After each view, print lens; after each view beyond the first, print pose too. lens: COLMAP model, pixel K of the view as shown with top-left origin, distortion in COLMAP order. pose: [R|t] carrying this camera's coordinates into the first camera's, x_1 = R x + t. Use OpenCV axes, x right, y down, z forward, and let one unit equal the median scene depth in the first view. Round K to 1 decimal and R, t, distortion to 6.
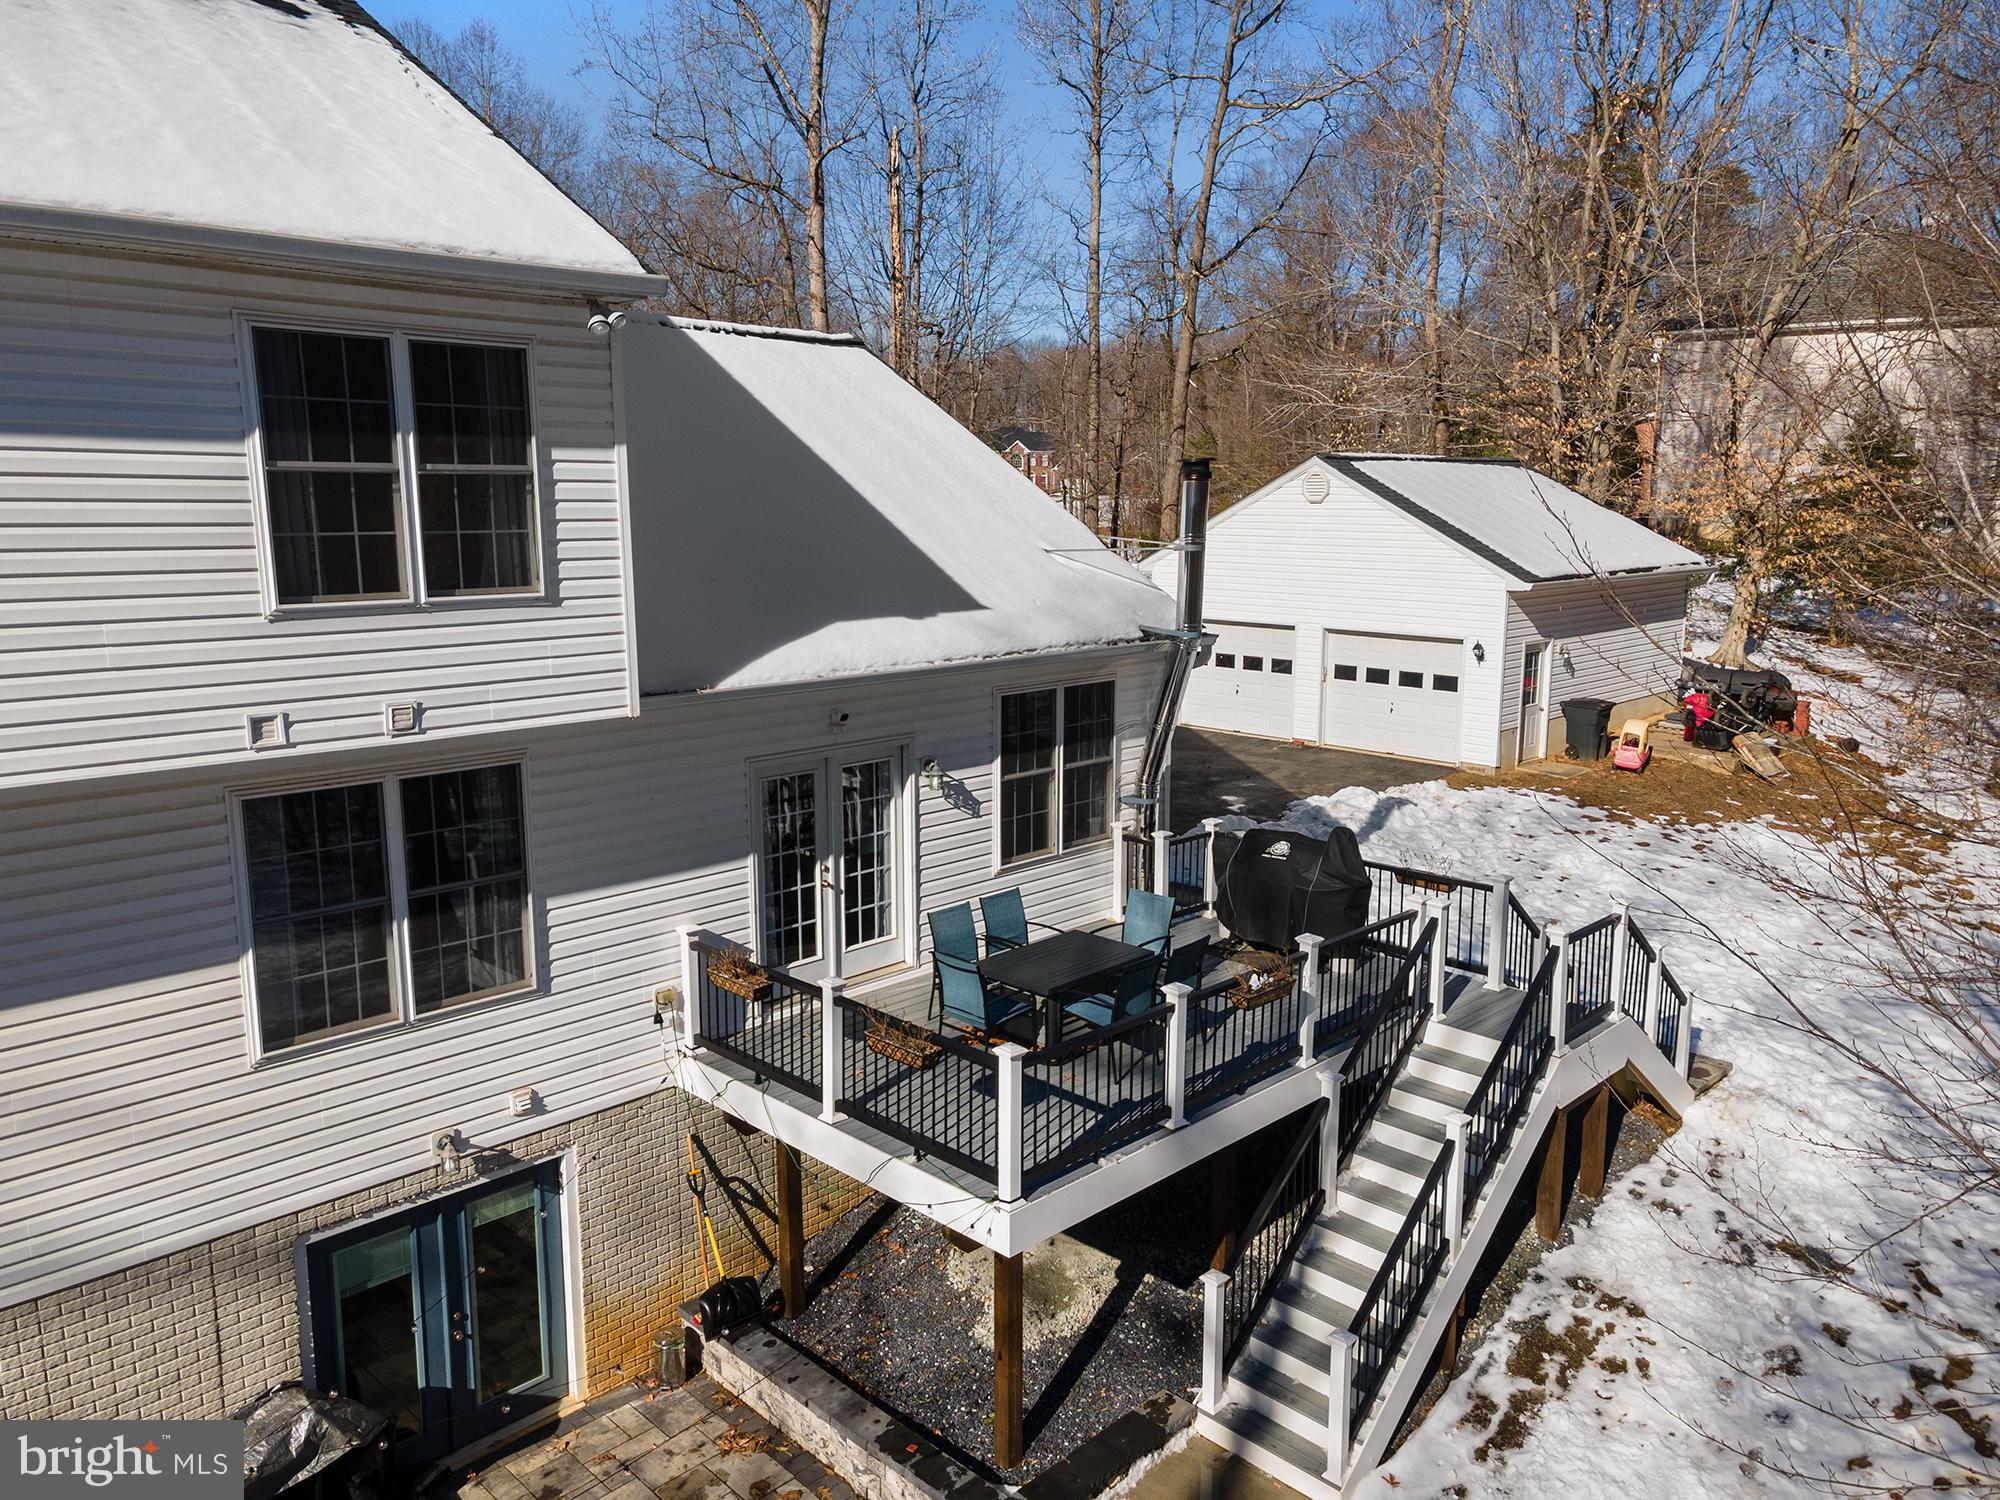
lens RADIAL K [[1468.9, 0, 998.5], [0, 1468.9, 754.3], [0, 0, 1]] dist [0.023897, 0.044616]
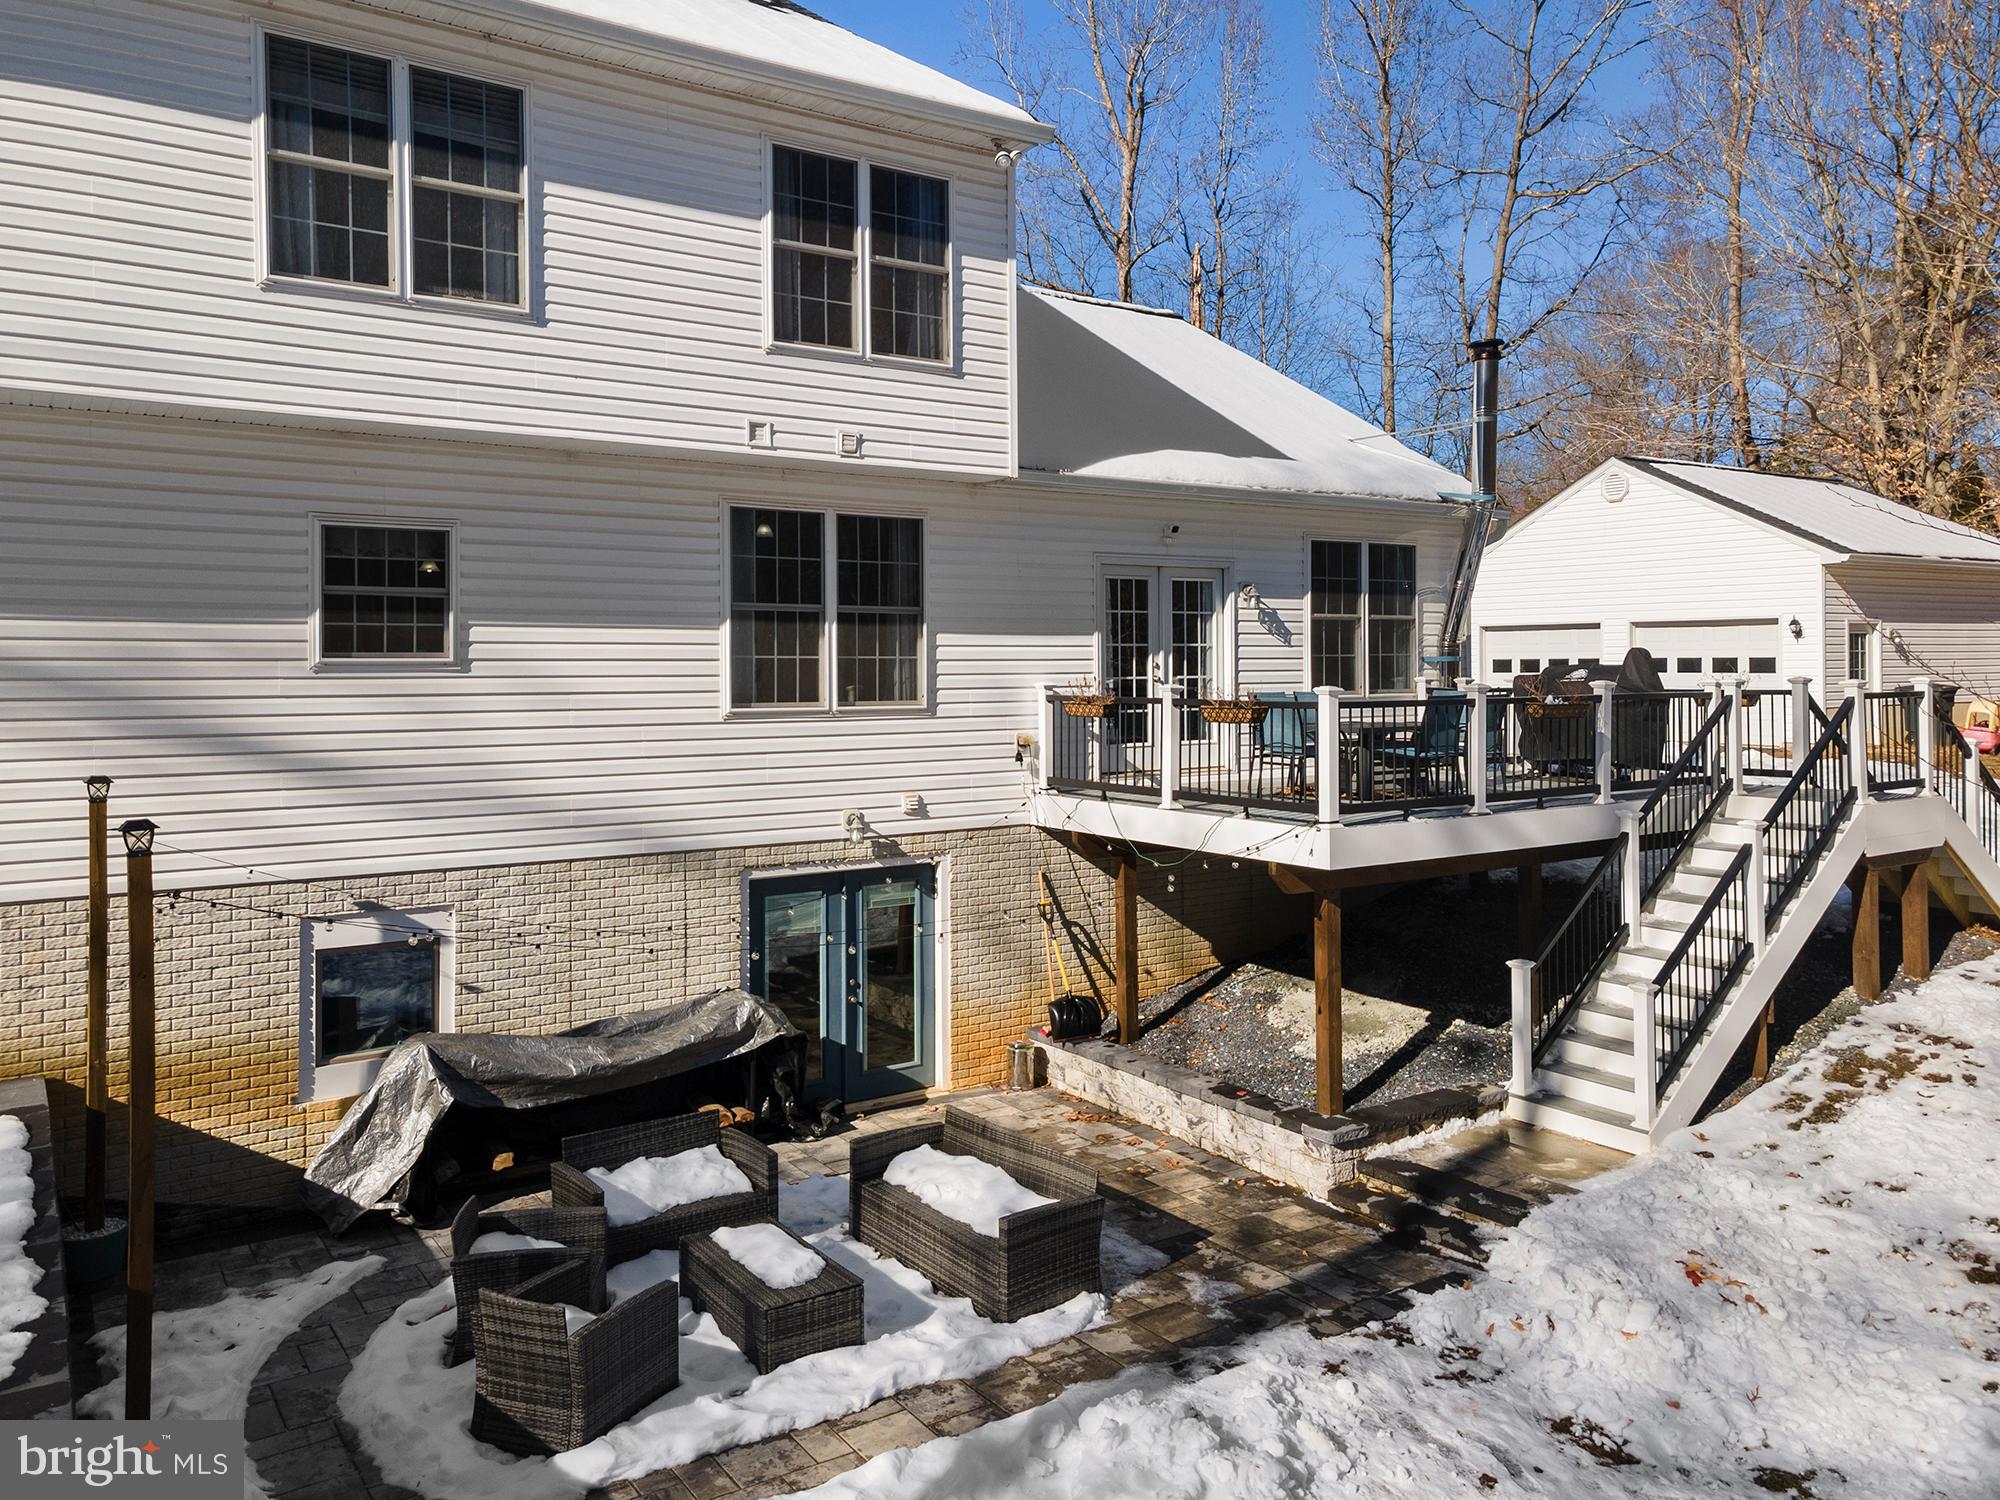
lens RADIAL K [[1502.6, 0, 997.9], [0, 1502.6, 663.7], [0, 0, 1]] dist [0.010346, 0.055704]
pose [[0.981692, -0.005815, -0.190385, -0.018615], [-0.028451, 0.983844, -0.176755, 0.321207], [0.188337, 0.178936, 0.965666, -0.178410]]
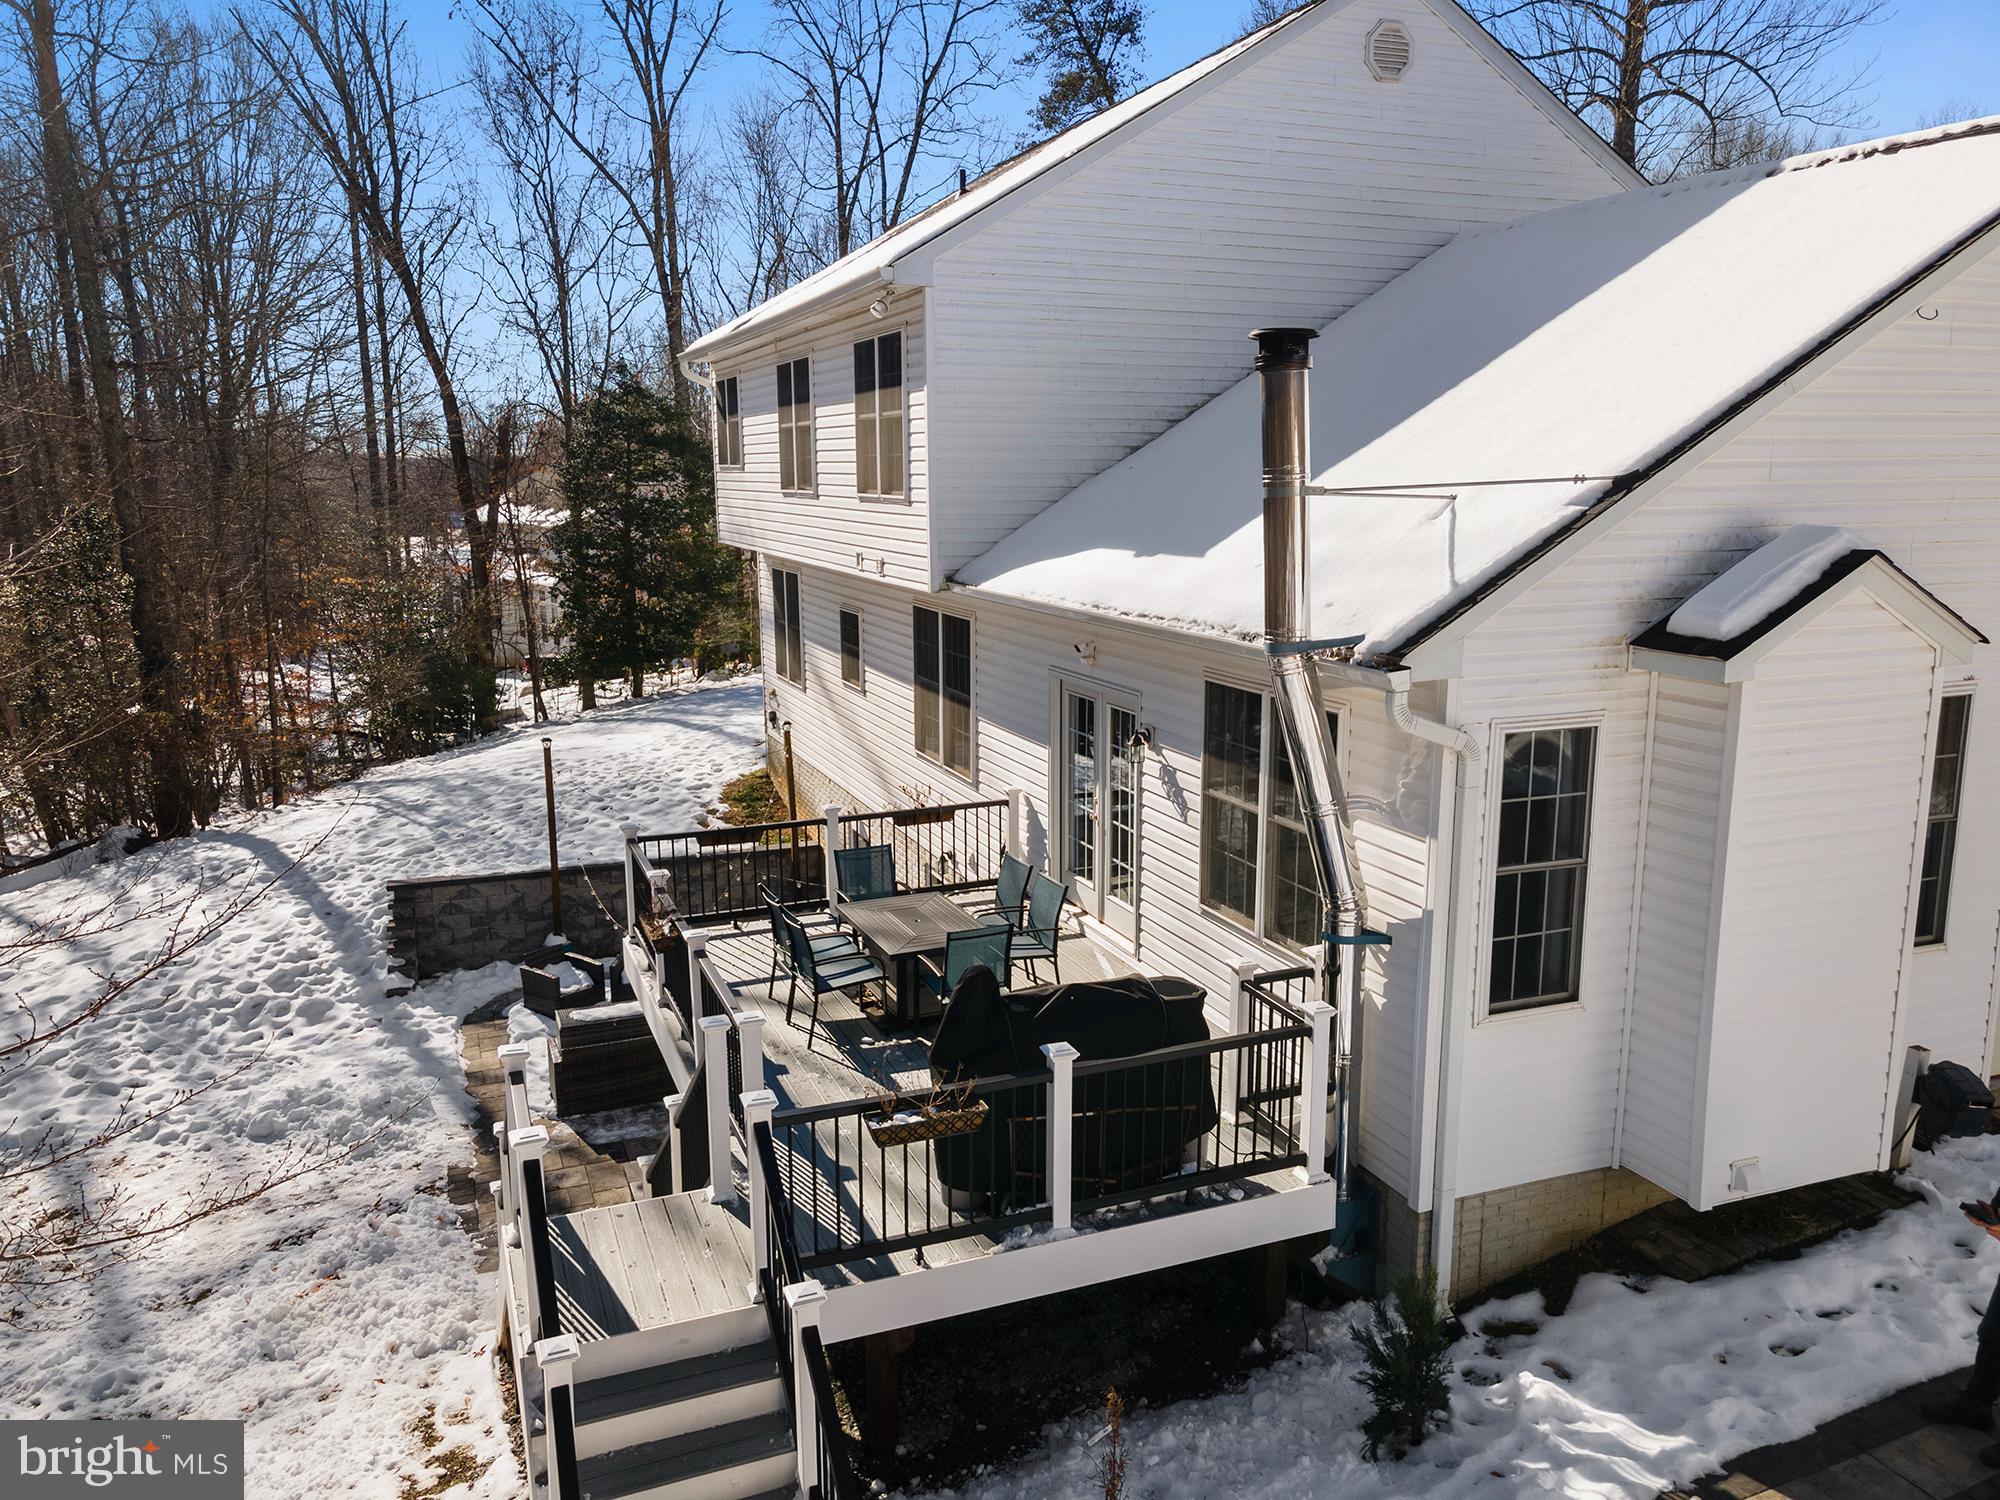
lens RADIAL K [[1468.9, 0, 998.5], [0, 1468.9, 754.3], [0, 0, 1]] dist [0.023897, 0.044616]
pose [[-0.381745, 0.171149, -0.908283, 0.892393], [-0.164382, 0.954467, 0.248940, -0.209945], [0.909532, 0.244337, -0.336230, 1.407131]]
